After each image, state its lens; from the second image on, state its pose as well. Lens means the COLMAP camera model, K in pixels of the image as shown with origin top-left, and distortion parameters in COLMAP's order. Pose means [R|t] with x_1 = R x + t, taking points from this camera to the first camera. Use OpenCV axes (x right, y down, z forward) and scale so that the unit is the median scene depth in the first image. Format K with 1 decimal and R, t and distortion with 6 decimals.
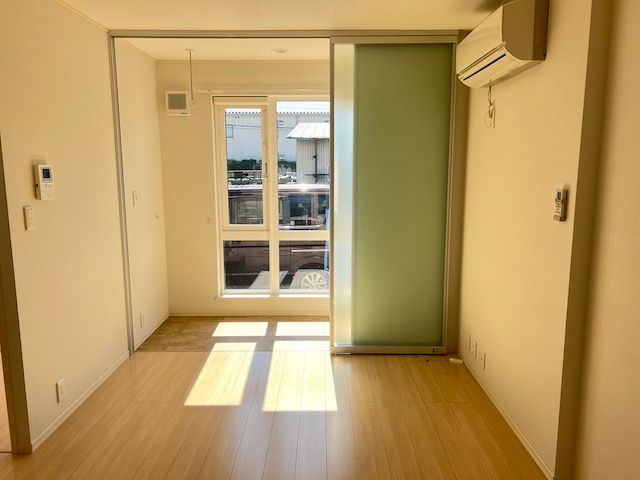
lens RADIAL K [[481.9, 0, 320.0], [0, 481.9, 240.0], [0, 0, 1]] dist [0.001745, -0.005455]
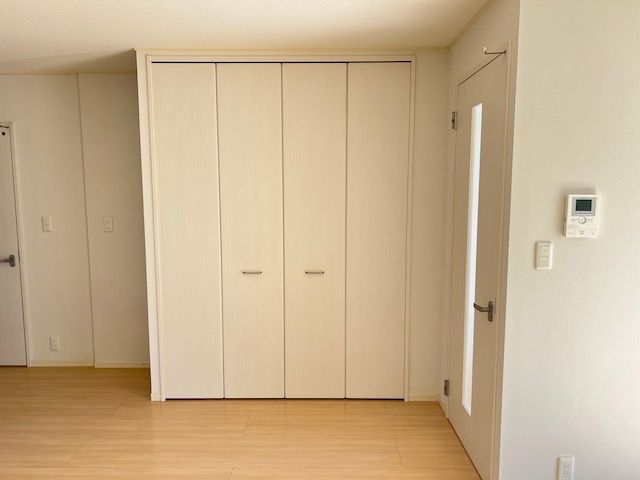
lens RADIAL K [[481.9, 0, 320.0], [0, 481.9, 240.0], [0, 0, 1]] dist [0.001745, -0.005455]
pose [[-0.003602, 0.118062, -0.993000, 0.248195], [-0.148444, 0.981941, 0.117286, -0.112537], [0.988914, 0.147827, 0.013989, 0.574548]]
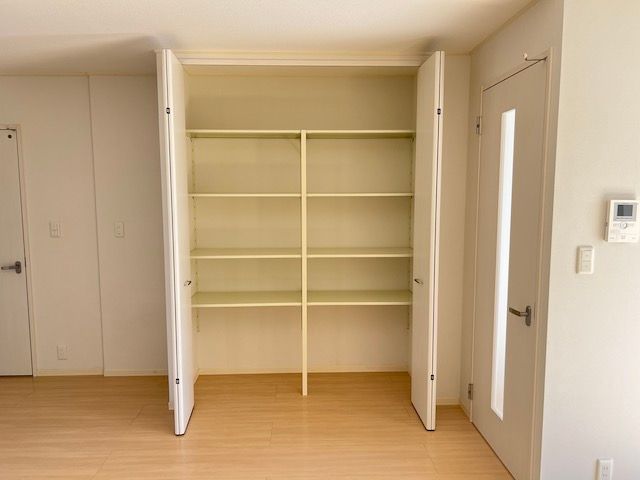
lens RADIAL K [[481.9, 0, 320.0], [0, 481.9, 240.0], [0, 0, 1]] dist [0.001745, -0.005455]
pose [[0.037064, 0.111558, -0.993067, 0.237460], [-0.148808, 0.983286, 0.104905, -0.099608], [0.988171, 0.143888, 0.053046, 0.462741]]
